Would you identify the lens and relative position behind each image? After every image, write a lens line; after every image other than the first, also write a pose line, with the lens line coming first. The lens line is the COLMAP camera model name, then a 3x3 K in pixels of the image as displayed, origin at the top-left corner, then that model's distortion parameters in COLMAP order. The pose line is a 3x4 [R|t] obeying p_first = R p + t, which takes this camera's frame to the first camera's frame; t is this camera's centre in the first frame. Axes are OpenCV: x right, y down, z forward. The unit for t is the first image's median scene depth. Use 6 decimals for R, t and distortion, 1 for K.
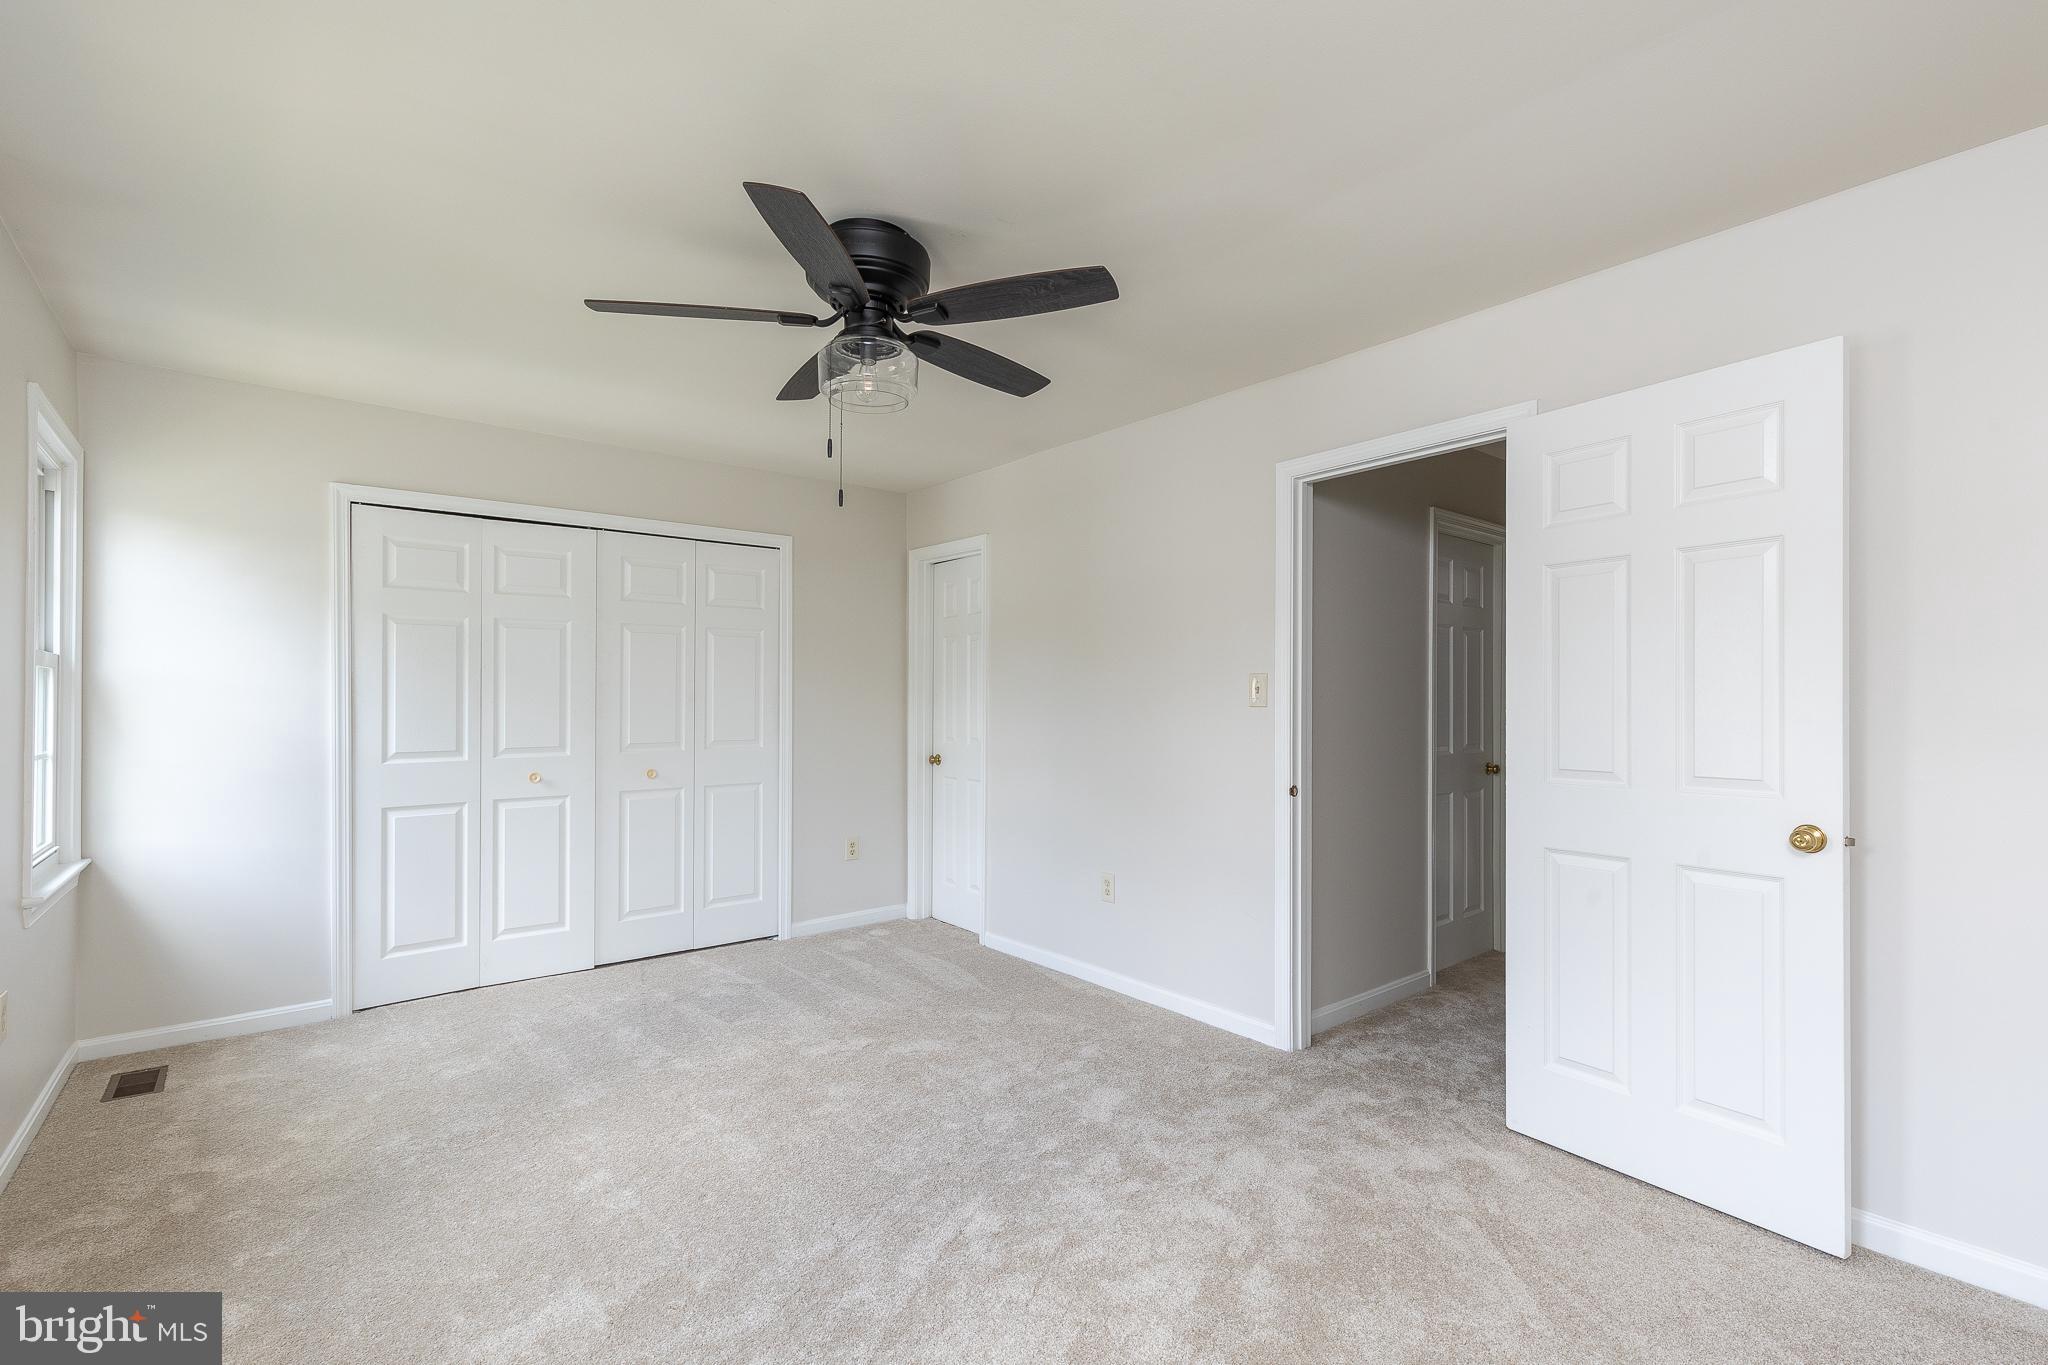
lens RADIAL K [[933.9, 0, 1002.9], [0, 933.9, 725.0], [0, 0, 1]] dist [0.018805, -0.002760]
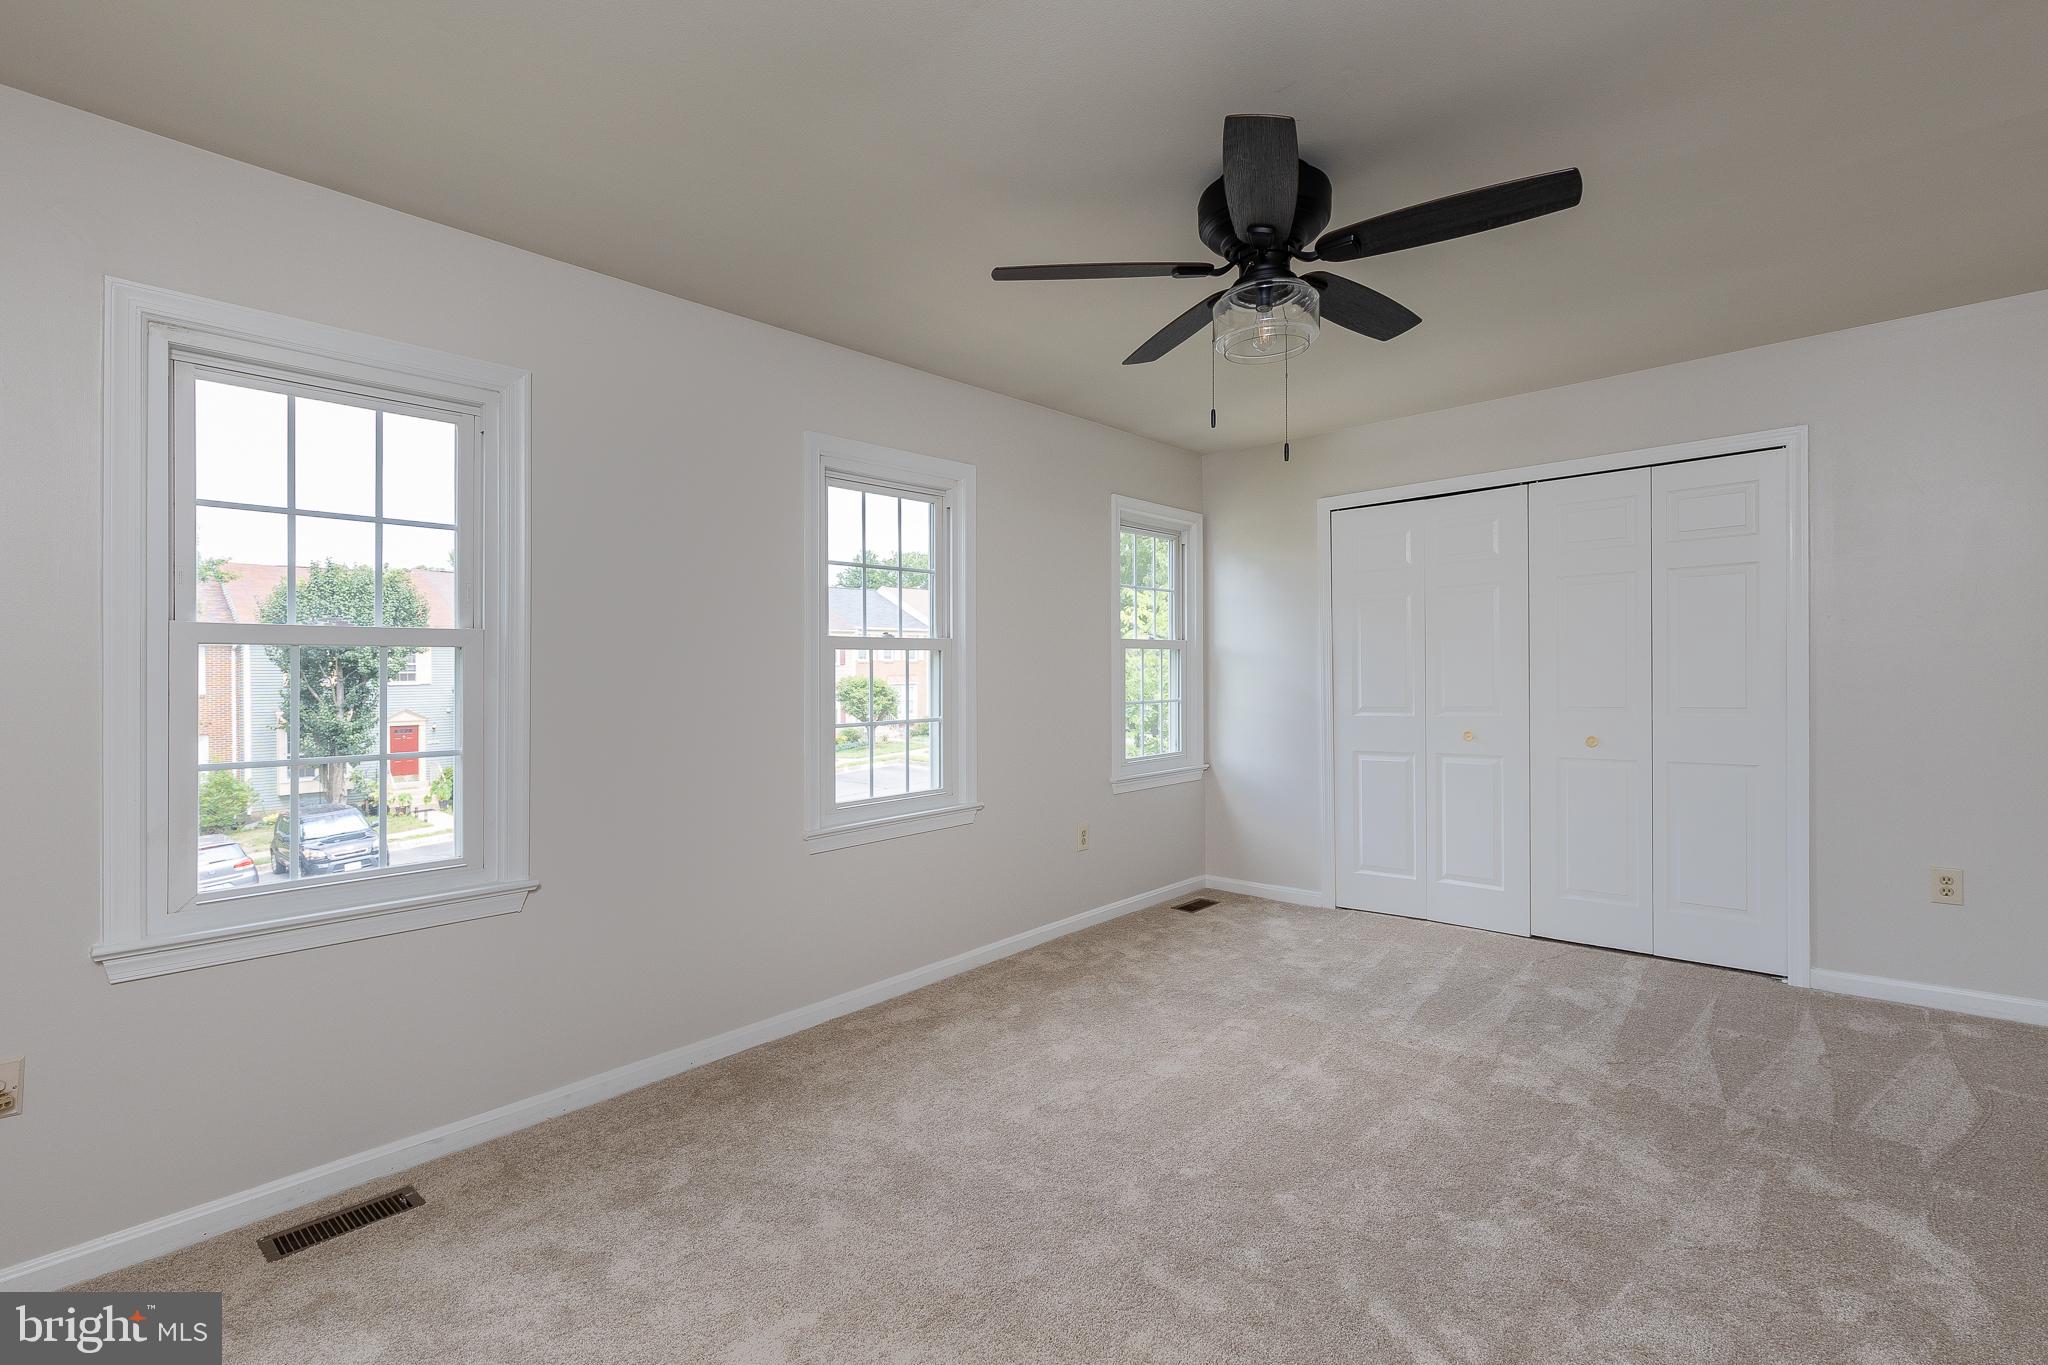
lens RADIAL K [[933.9, 0, 1069.5], [0, 933.9, 680.4], [0, 0, 1]] dist [0.018805, -0.002760]
pose [[0.175199, 0.005252, -0.984519, 0.481944], [-0.005486, 0.999975, 0.004358, -0.007800], [0.984518, 0.004638, 0.175224, 0.401920]]
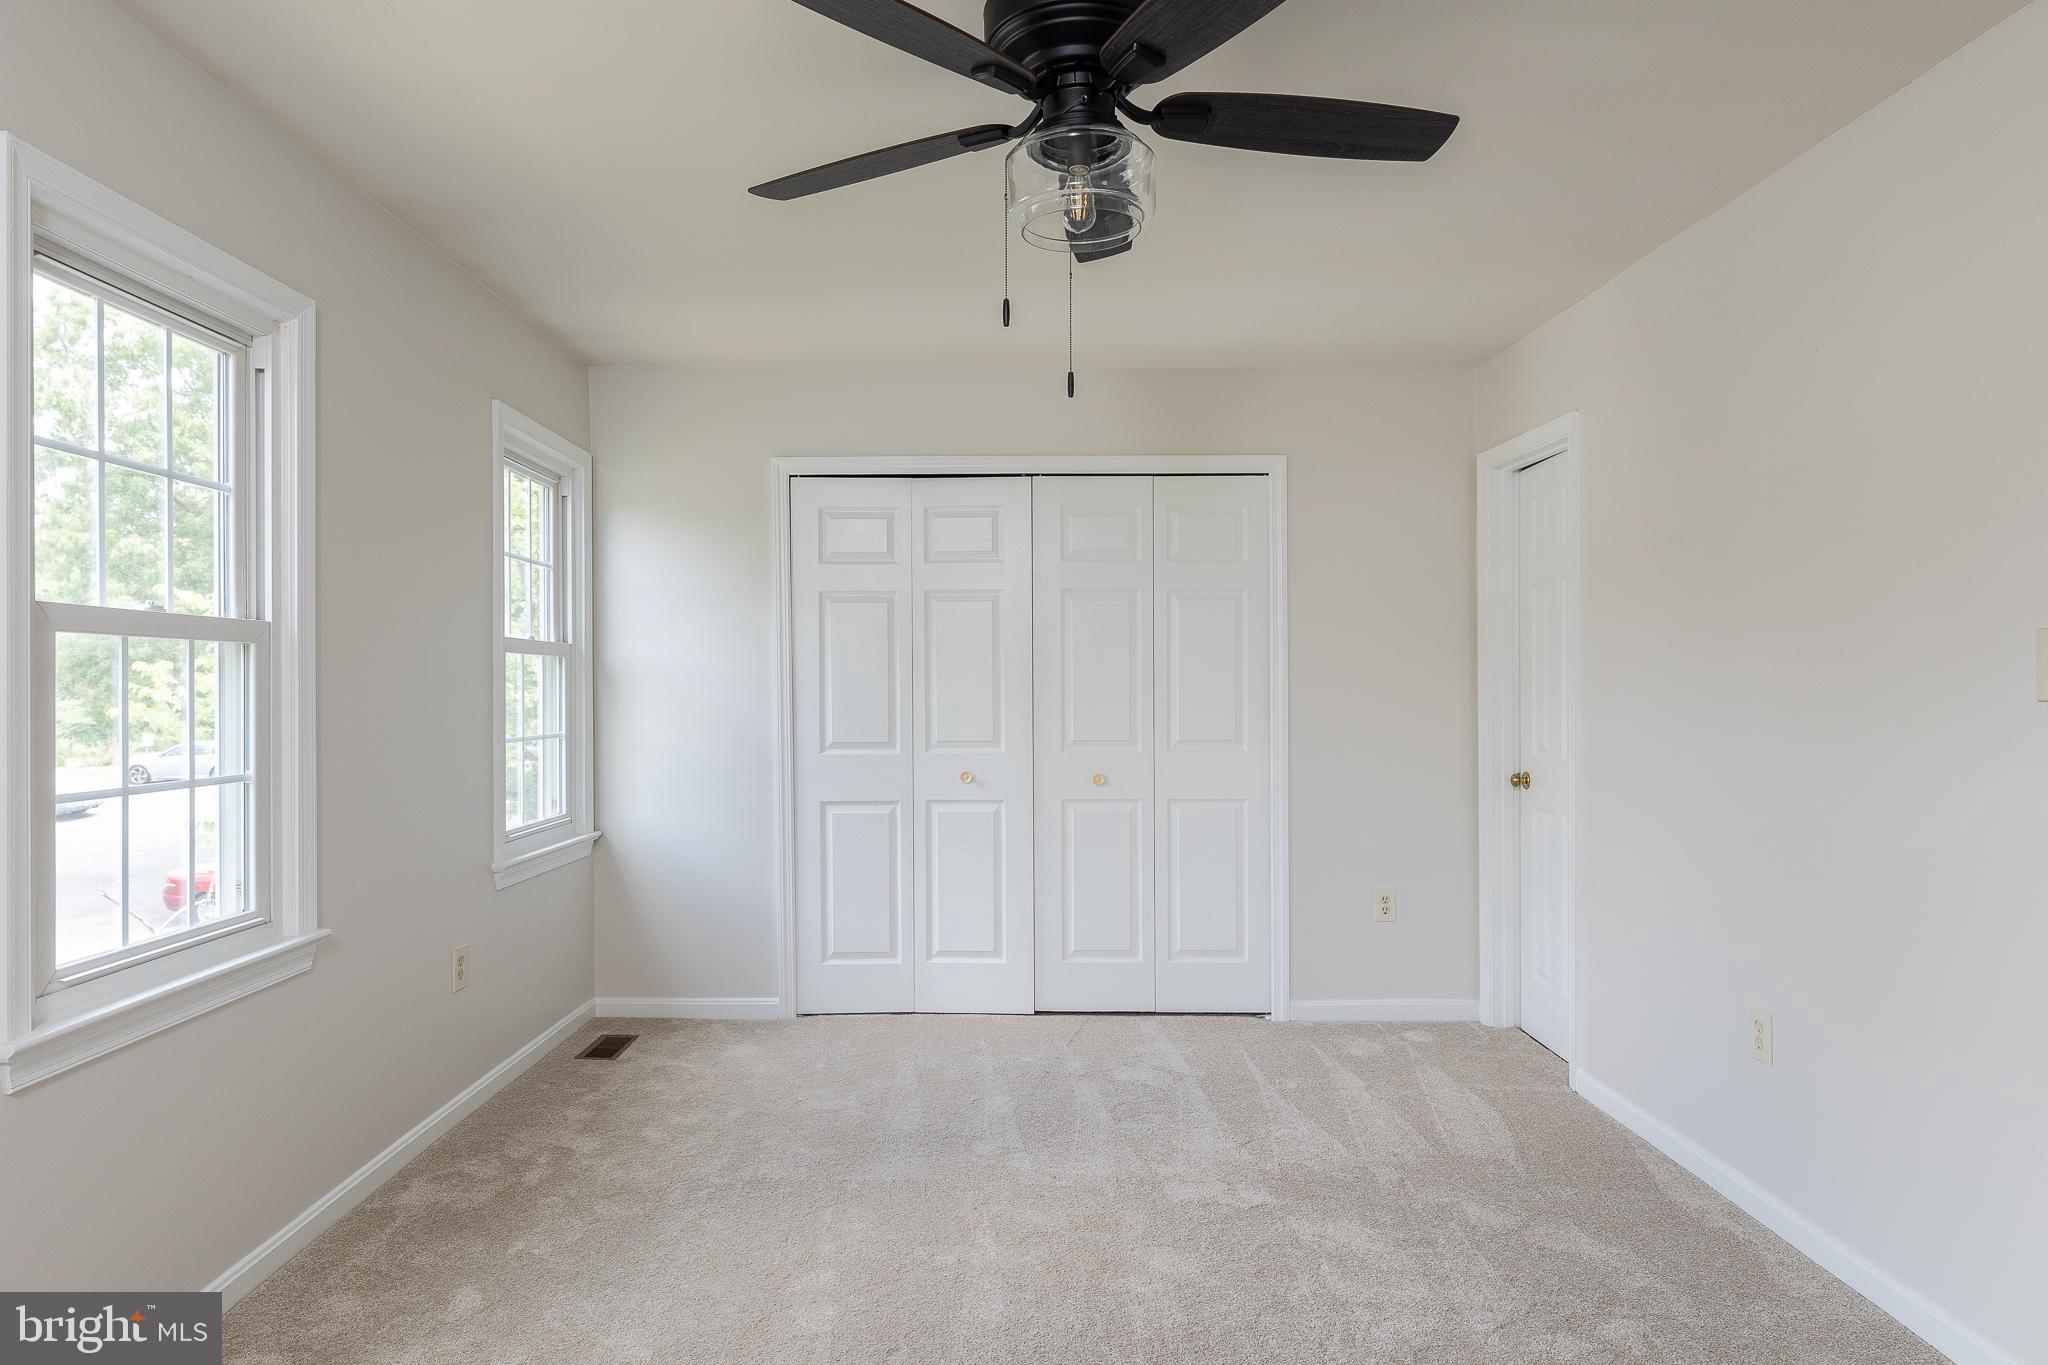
lens RADIAL K [[1187.3, 0, 994.2], [0, 1187.3, 712.5], [0, 0, 1]] dist [0.012779, -0.004133]
pose [[0.774612, 0.014836, -0.632262, 0.208597], [-0.017617, 0.999843, 0.001878, -0.004958], [0.632191, 0.009683, 0.774752, 0.195219]]
